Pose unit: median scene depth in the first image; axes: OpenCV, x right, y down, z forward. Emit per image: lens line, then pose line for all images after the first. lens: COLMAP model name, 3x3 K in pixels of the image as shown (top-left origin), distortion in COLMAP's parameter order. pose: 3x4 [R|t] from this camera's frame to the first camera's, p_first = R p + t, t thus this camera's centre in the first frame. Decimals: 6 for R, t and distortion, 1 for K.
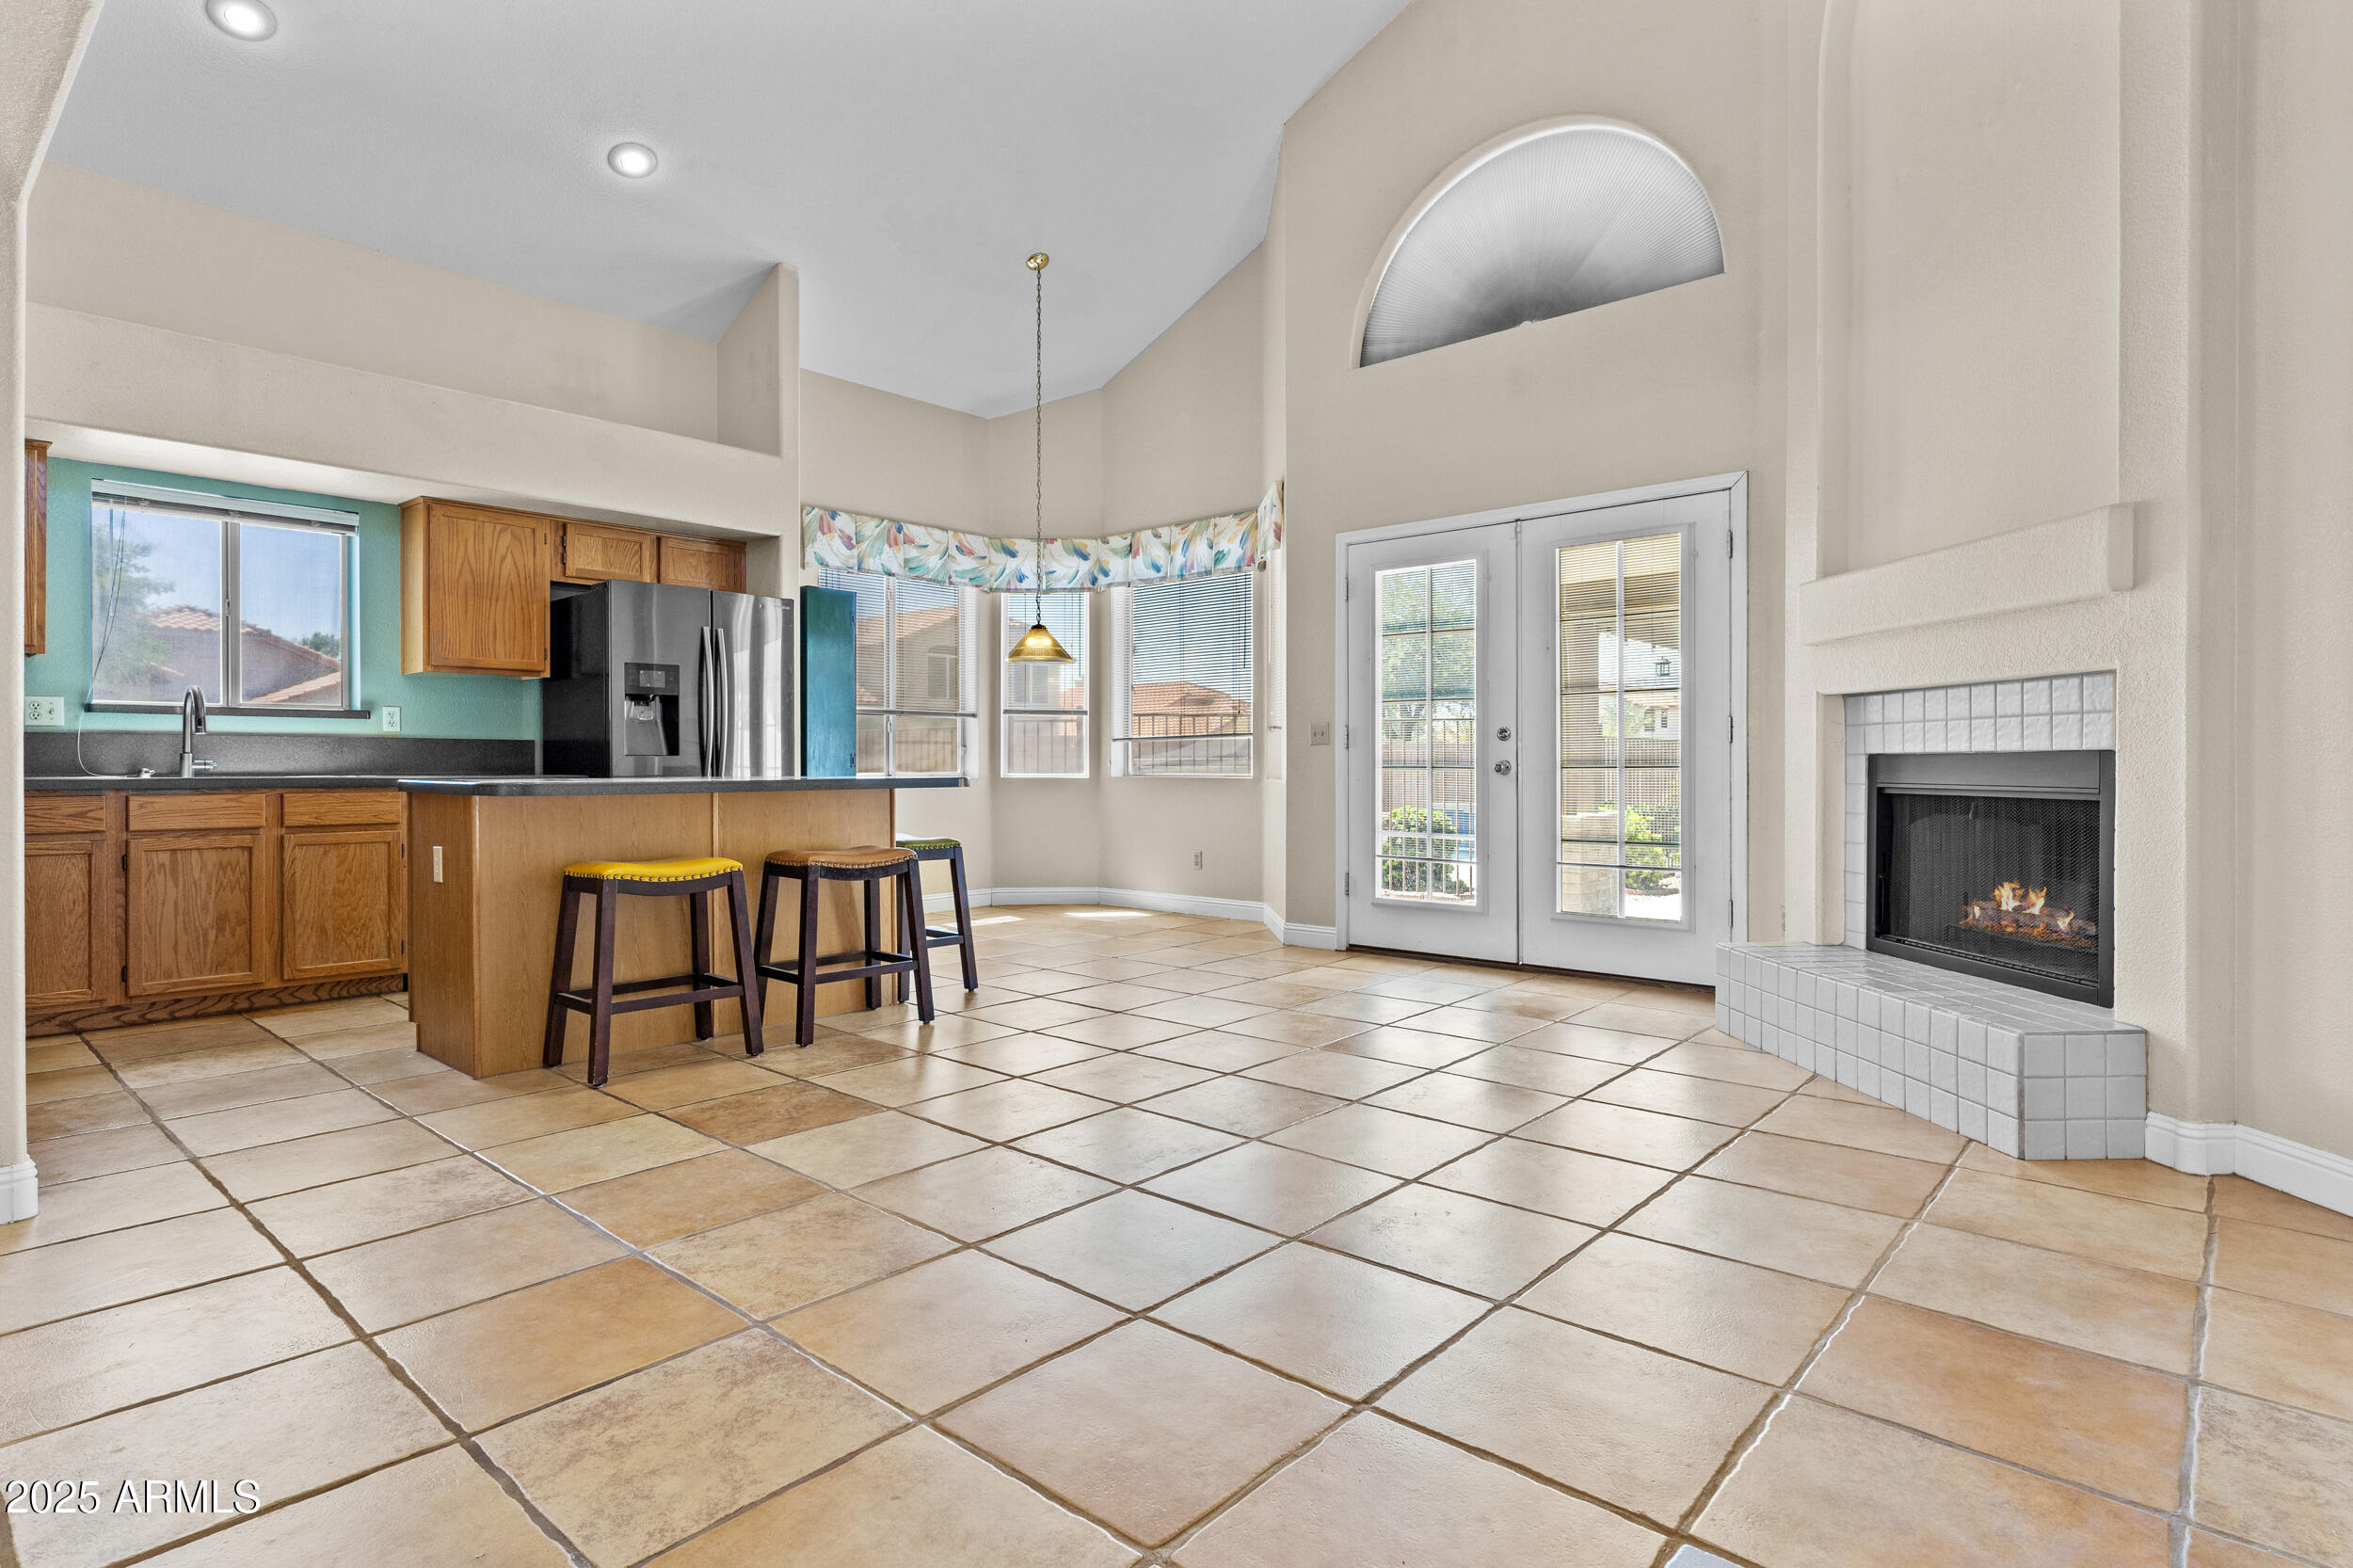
lens RADIAL K [[1198.2, 0, 1164.2], [0, 1198.2, 777.2], [0, 0, 1]] dist [0.005563, 0.000549]
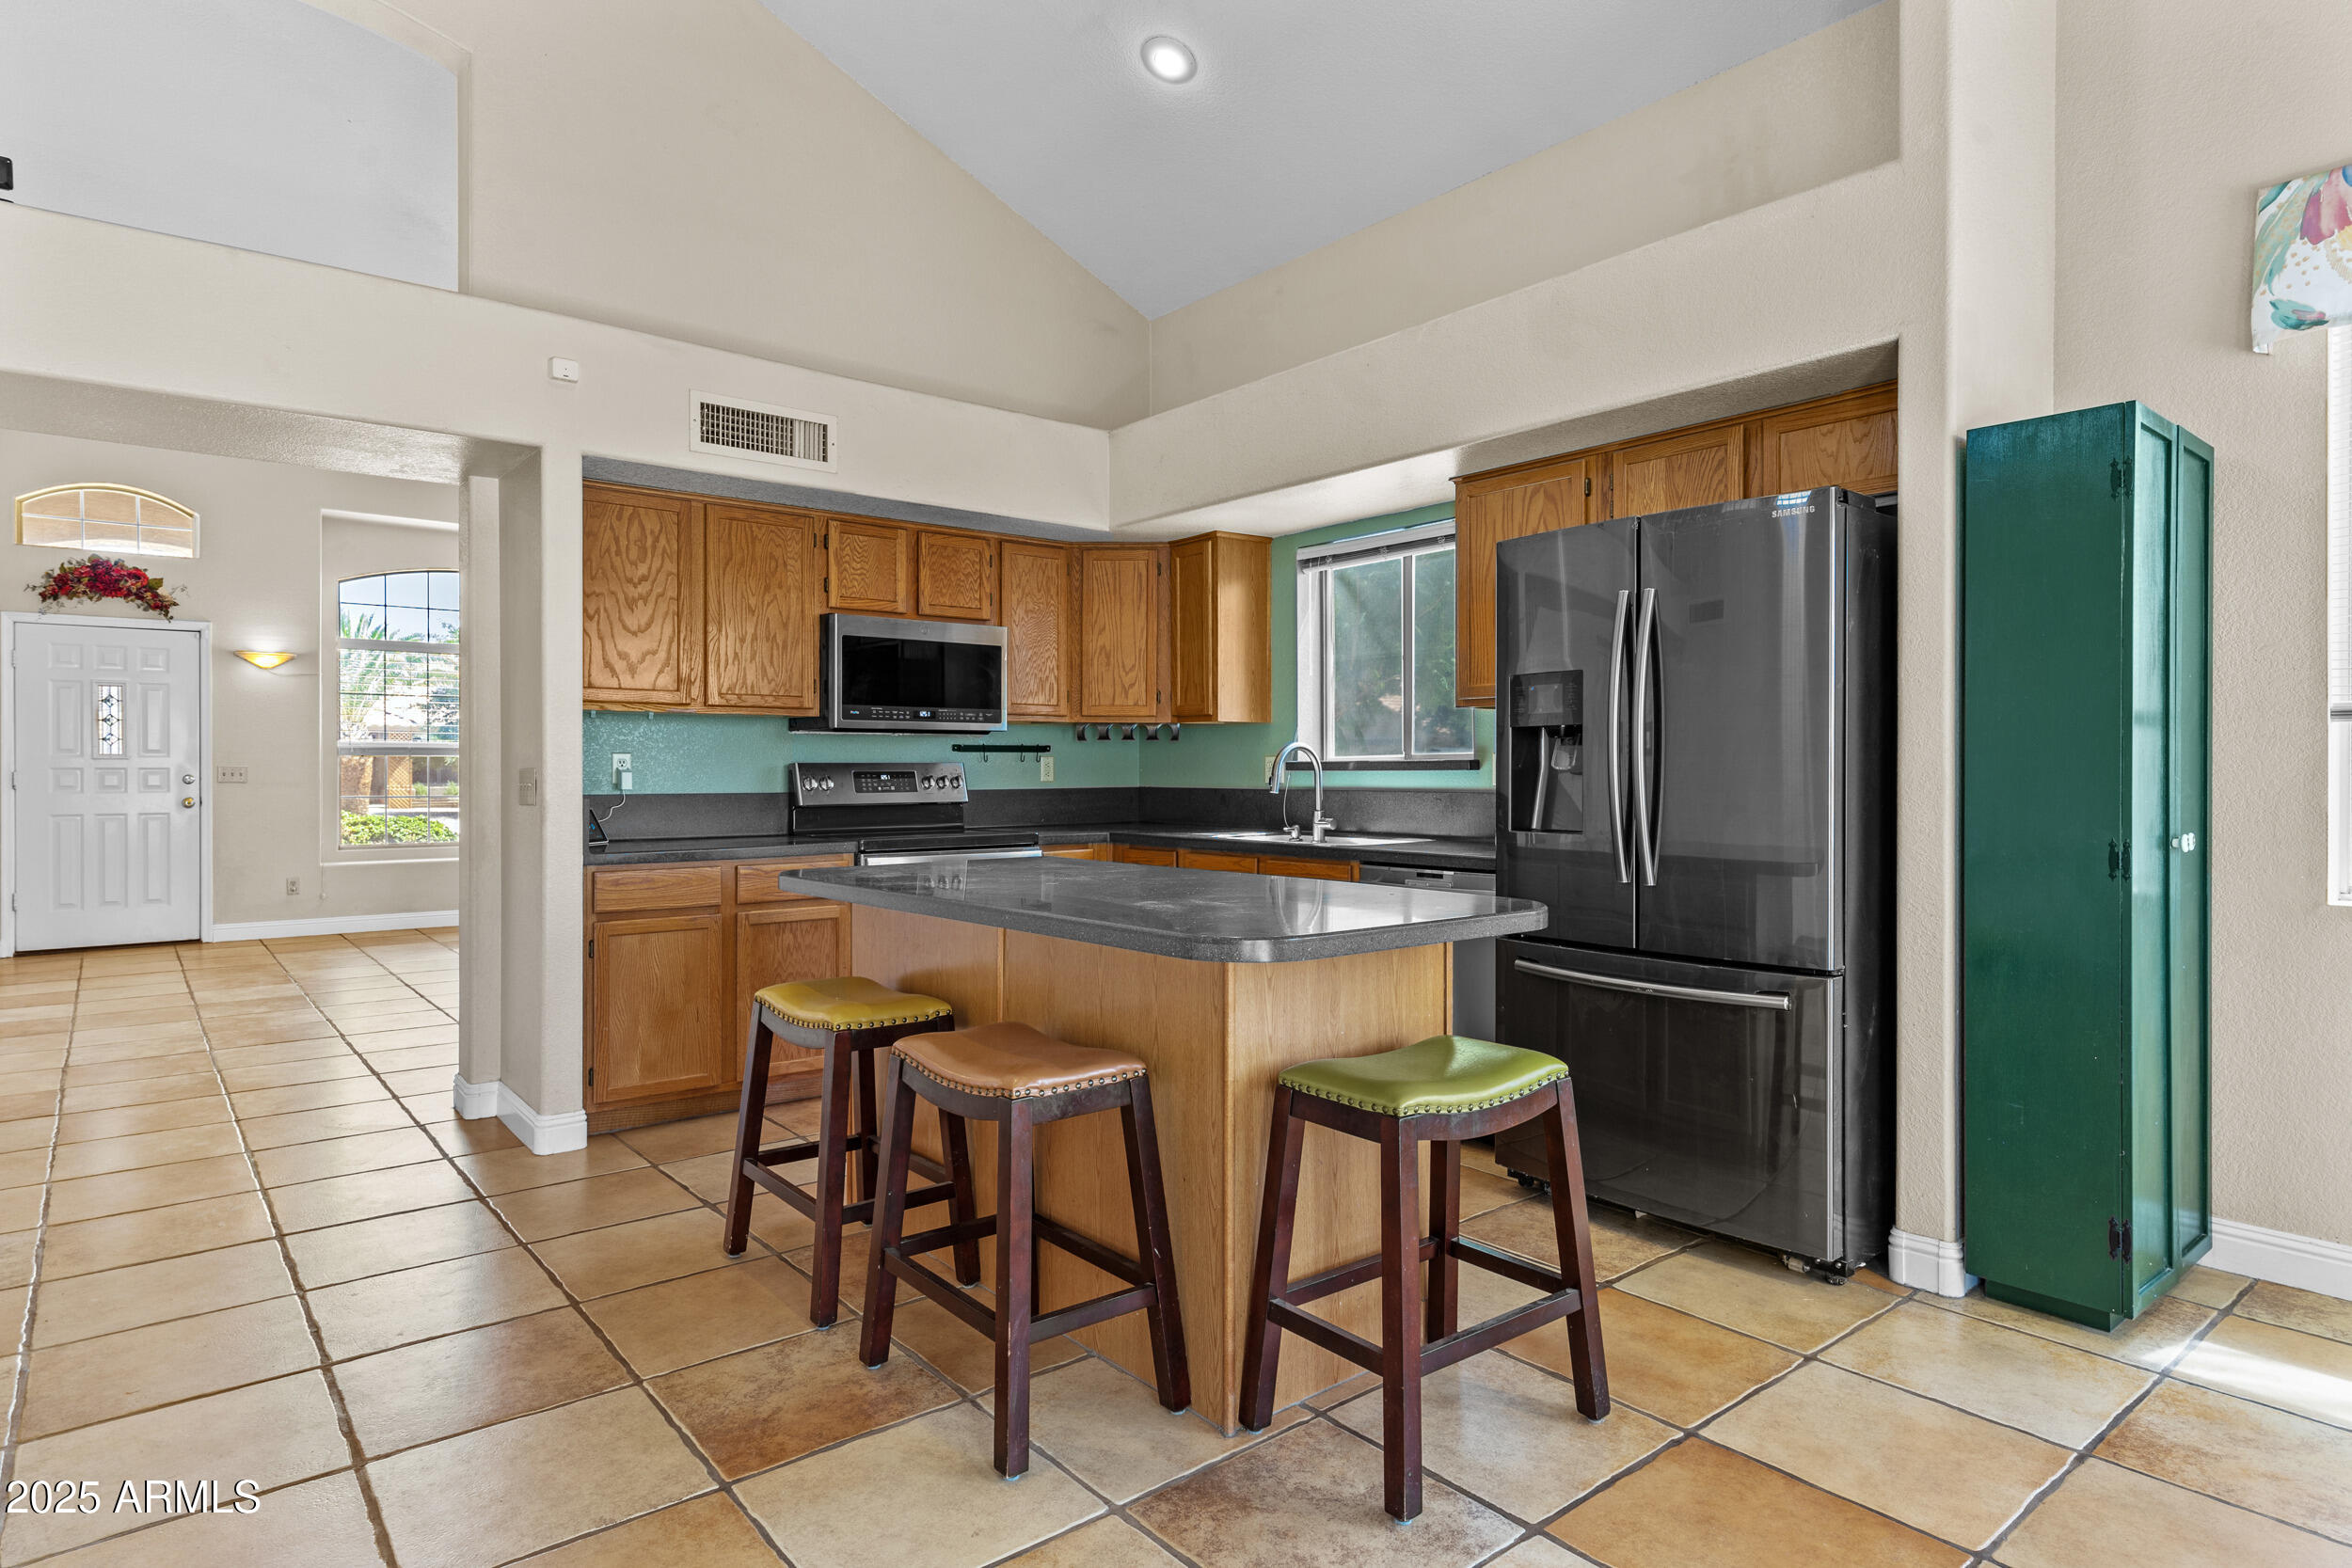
lens RADIAL K [[1299.2, 0, 1169.3], [0, 1299.2, 773.5], [0, 0, 1]] dist [0.000908, 0.002295]
pose [[-0.156535, 0.004572, -0.987662, 0.160801], [-0.008726, 0.999944, 0.006012, -0.036110], [0.987634, 0.009560, -0.156486, 0.682805]]
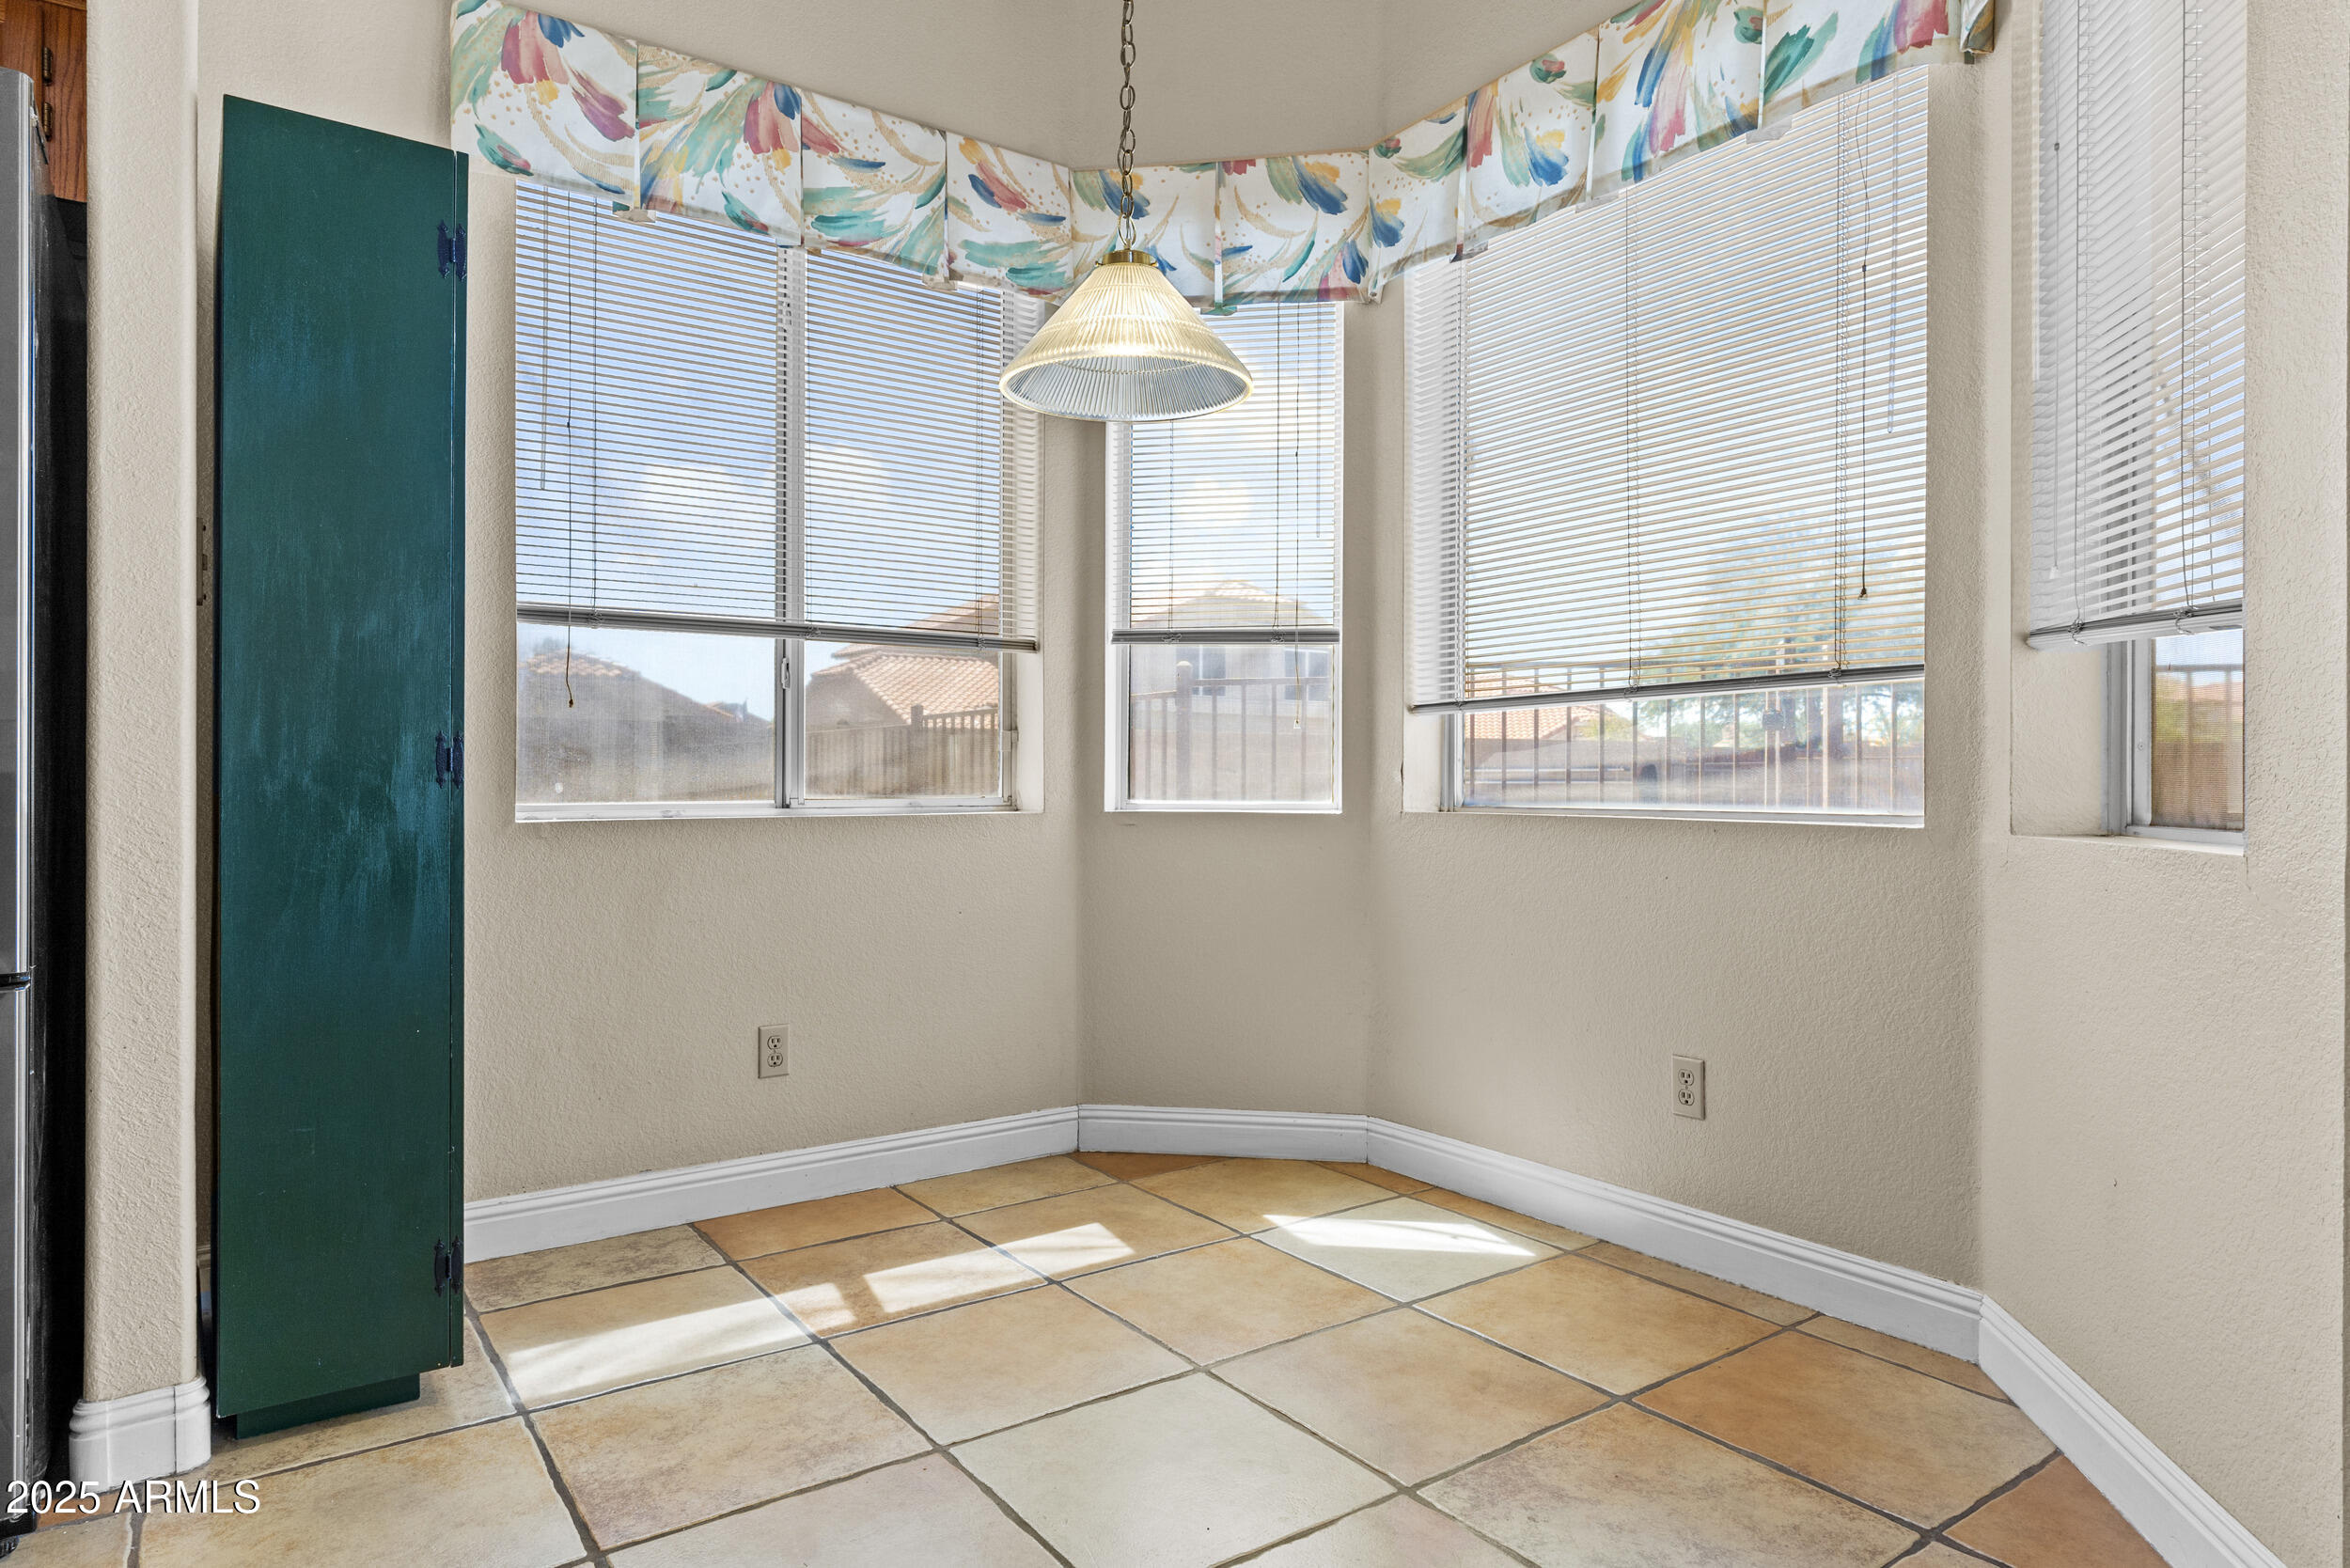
lens RADIAL K [[1316.9, 0, 1155.6], [0, 1316.9, 806.7], [0, 0, 1]] dist [-0.007187, 0.005031]
pose [[0.972253, 0.005502, -0.233868, -0.026562], [-0.003848, 0.999964, 0.007531, -0.005846], [0.233901, -0.006422, 0.972239, 0.657206]]
